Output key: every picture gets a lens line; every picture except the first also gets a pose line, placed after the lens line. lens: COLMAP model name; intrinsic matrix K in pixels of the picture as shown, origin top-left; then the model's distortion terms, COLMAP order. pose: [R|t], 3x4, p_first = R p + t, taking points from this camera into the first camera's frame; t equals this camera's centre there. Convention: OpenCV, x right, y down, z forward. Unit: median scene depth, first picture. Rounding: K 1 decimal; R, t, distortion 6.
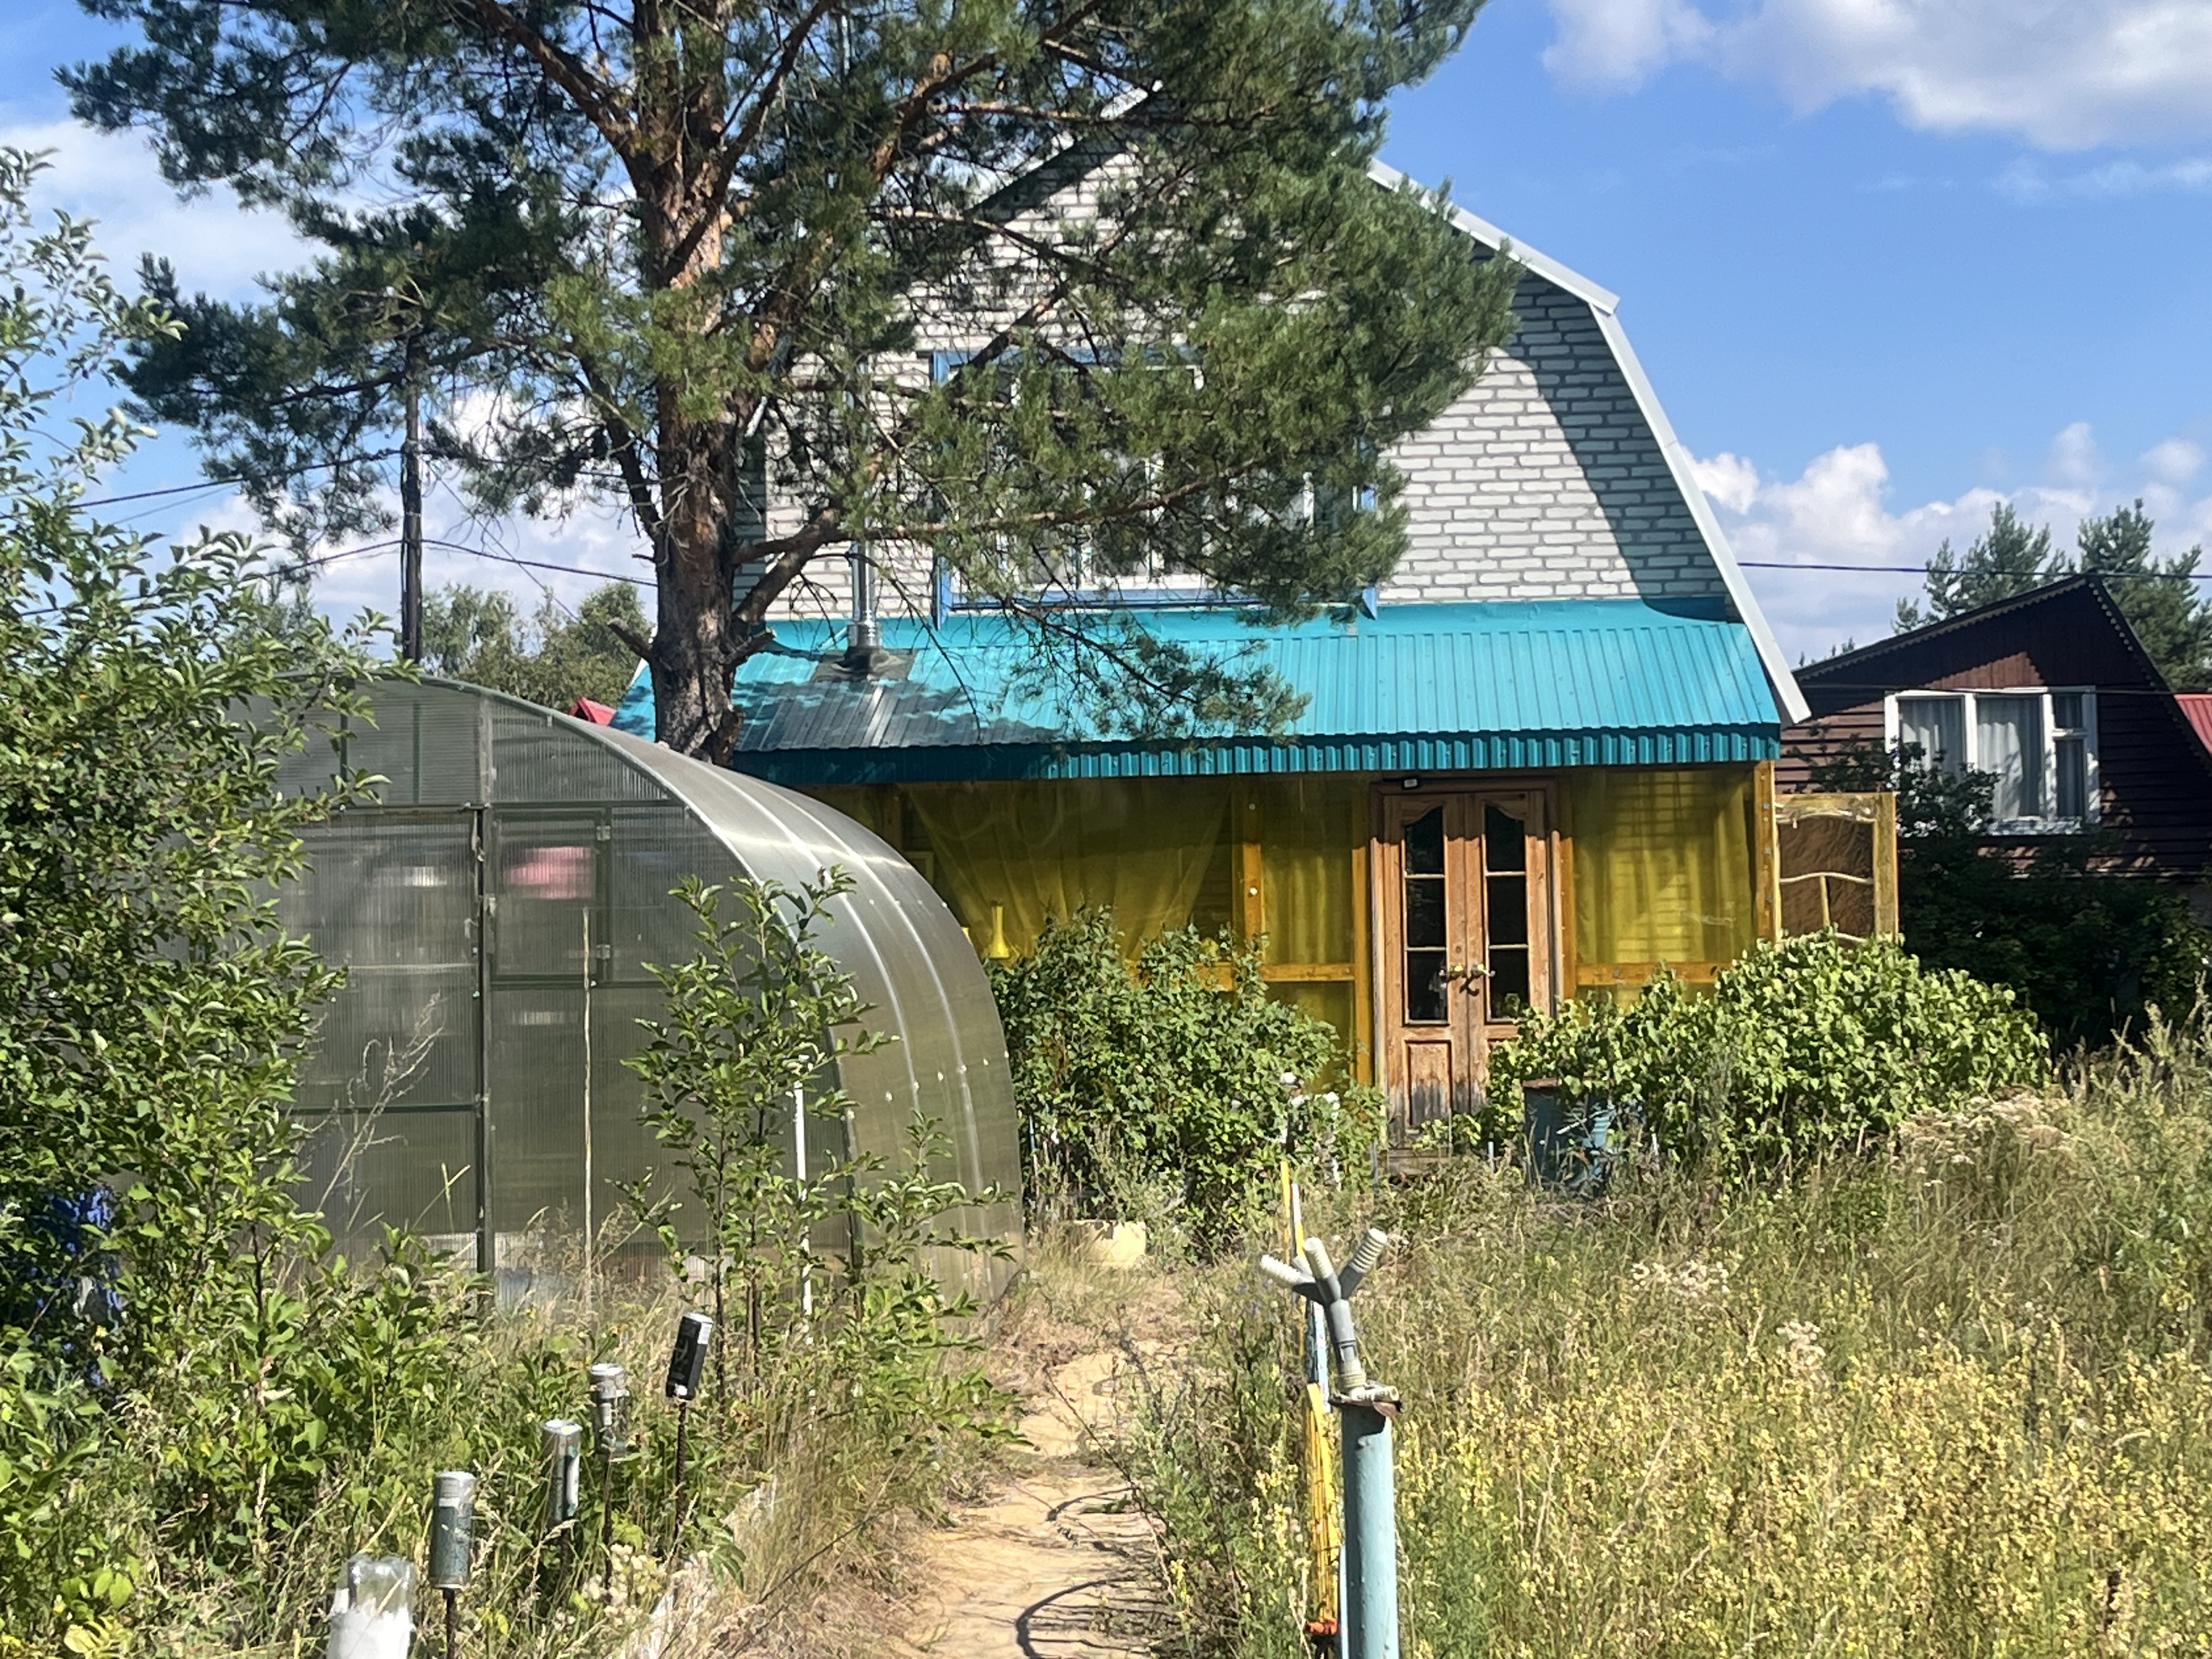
lens RADIAL K [[3977.4, 0, 1089.0], [0, 3977.4, 812.9], [0, 0, 1]] dist [0.084910, 0.000000]
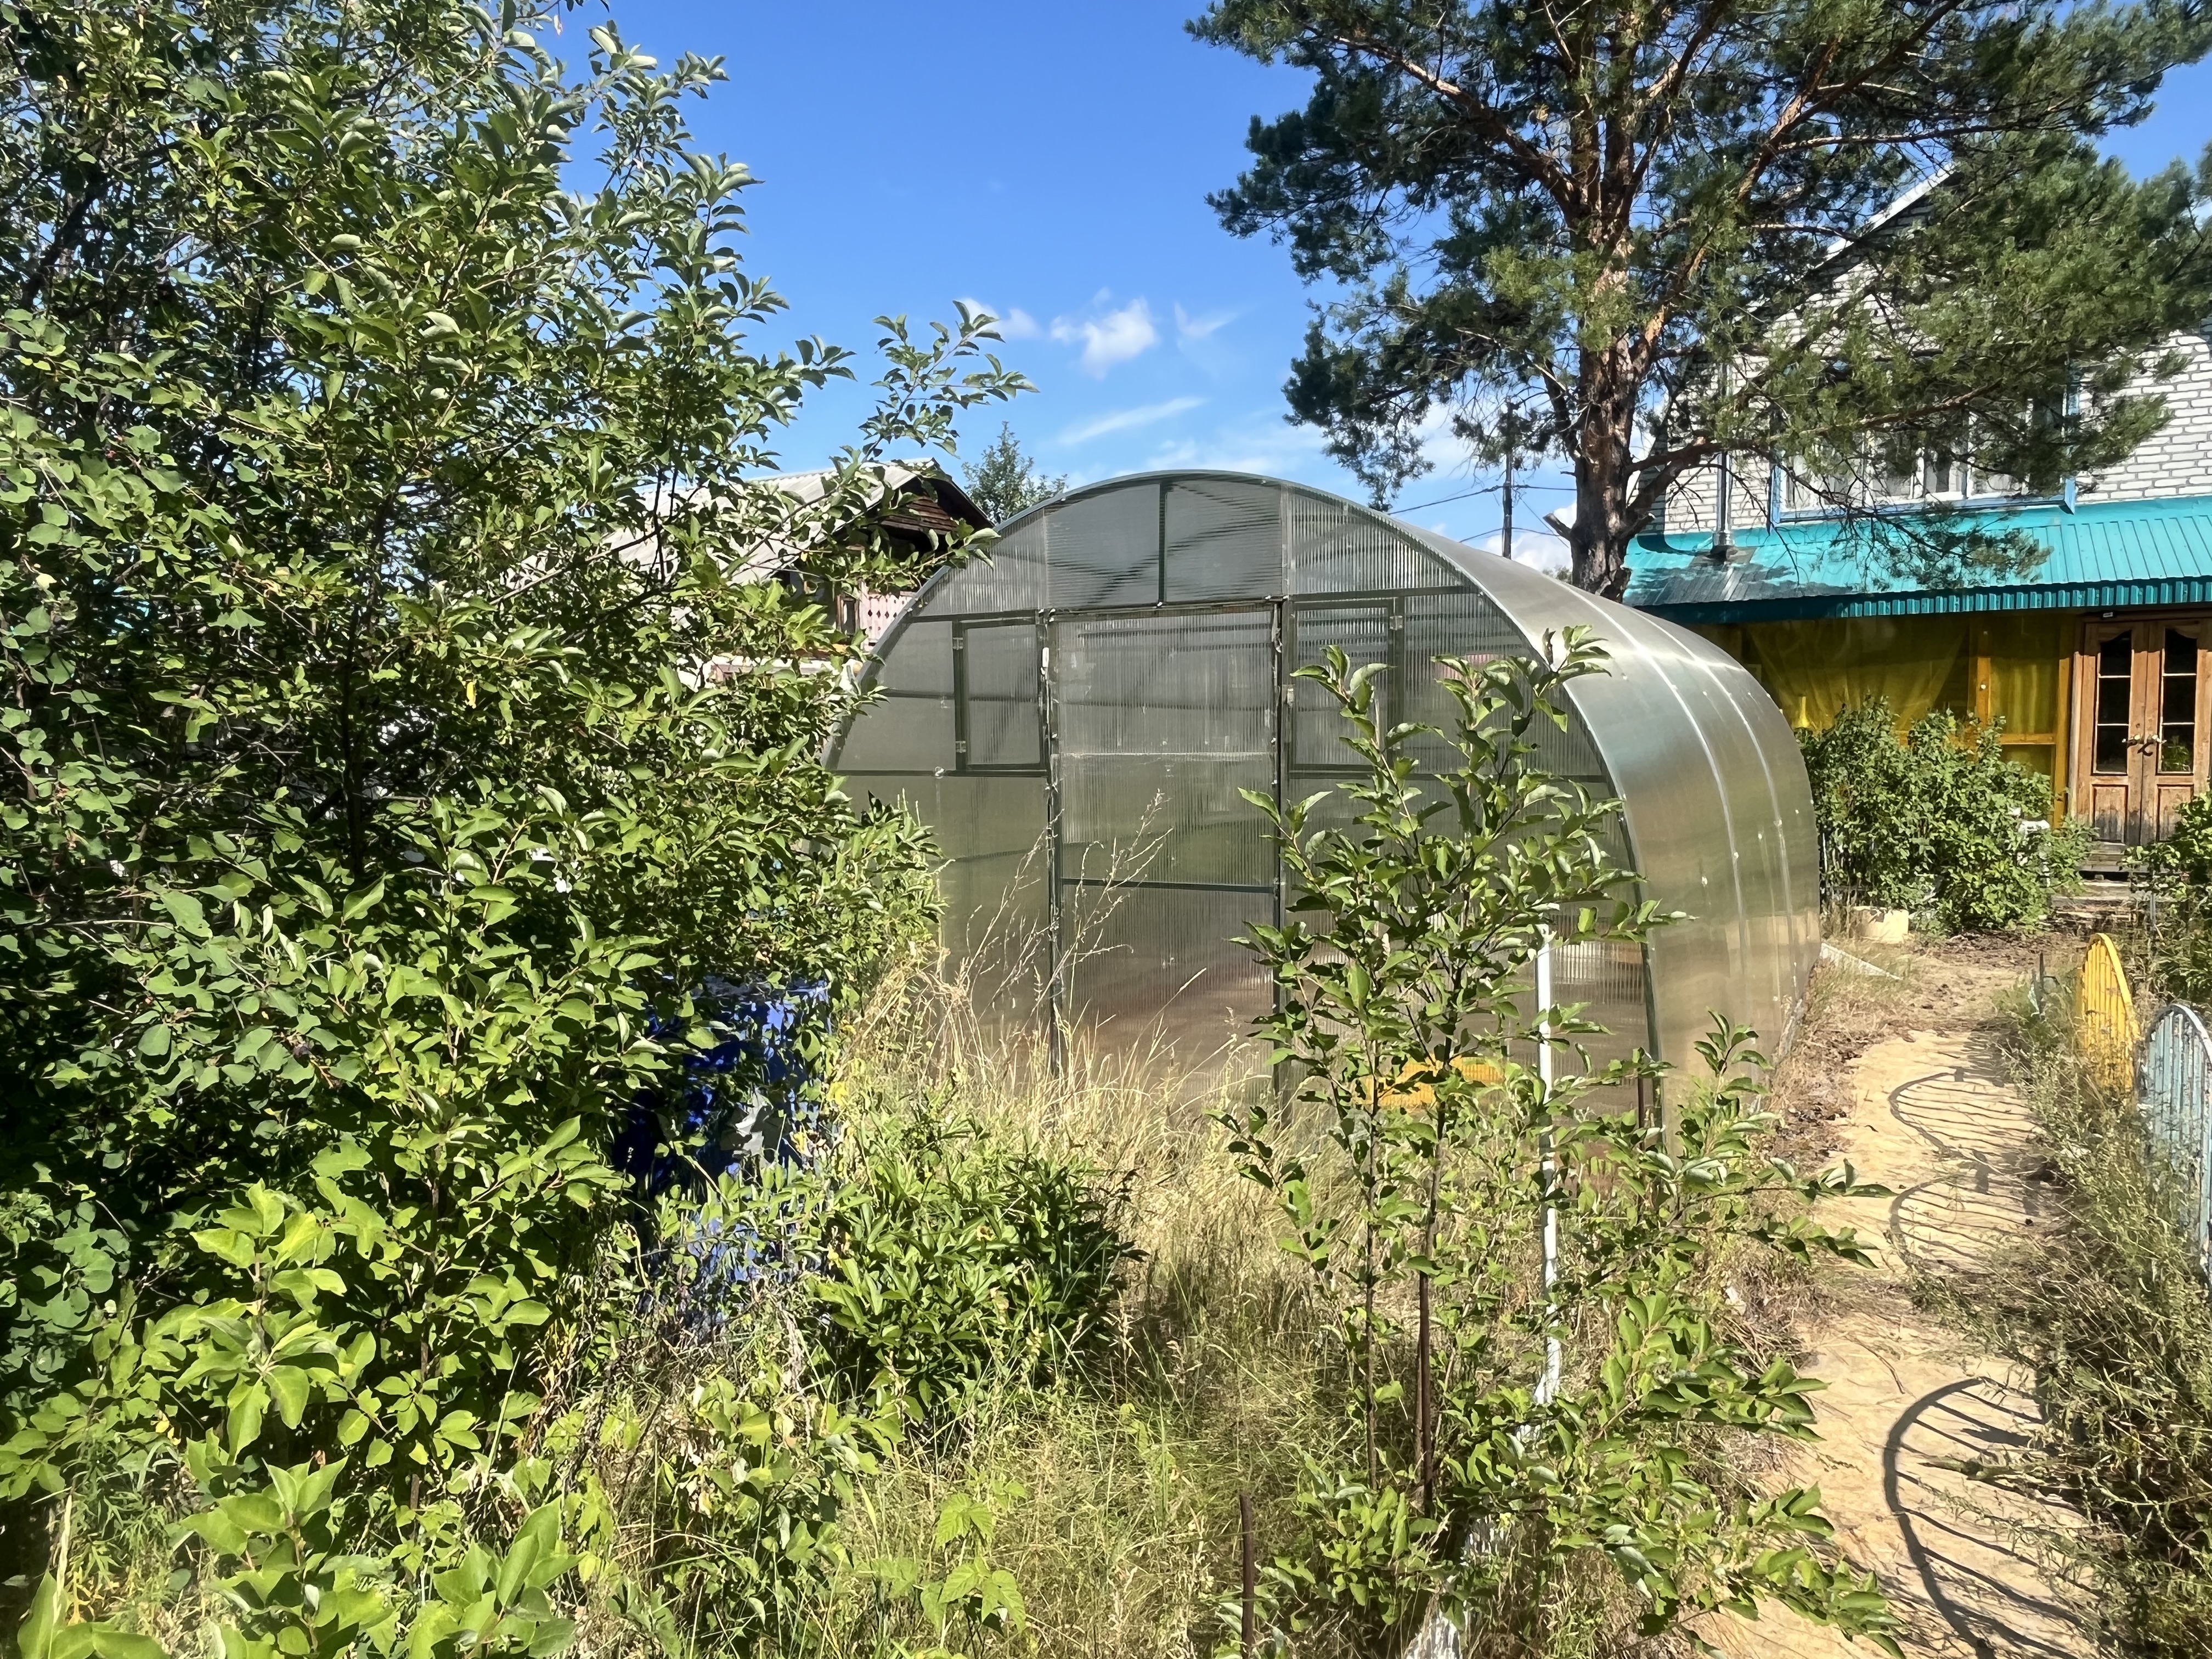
lens RADIAL K [[1437.7, 0, 1121.9], [0, 1437.7, 840.5], [0, 0, 1]] dist [0.002720, -0.004198]
pose [[0.897939, 0.044276, -0.437887, -0.013545], [0.010093, 0.992594, 0.121060, 0.008159], [0.440004, -0.113124, 0.890842, 0.352098]]
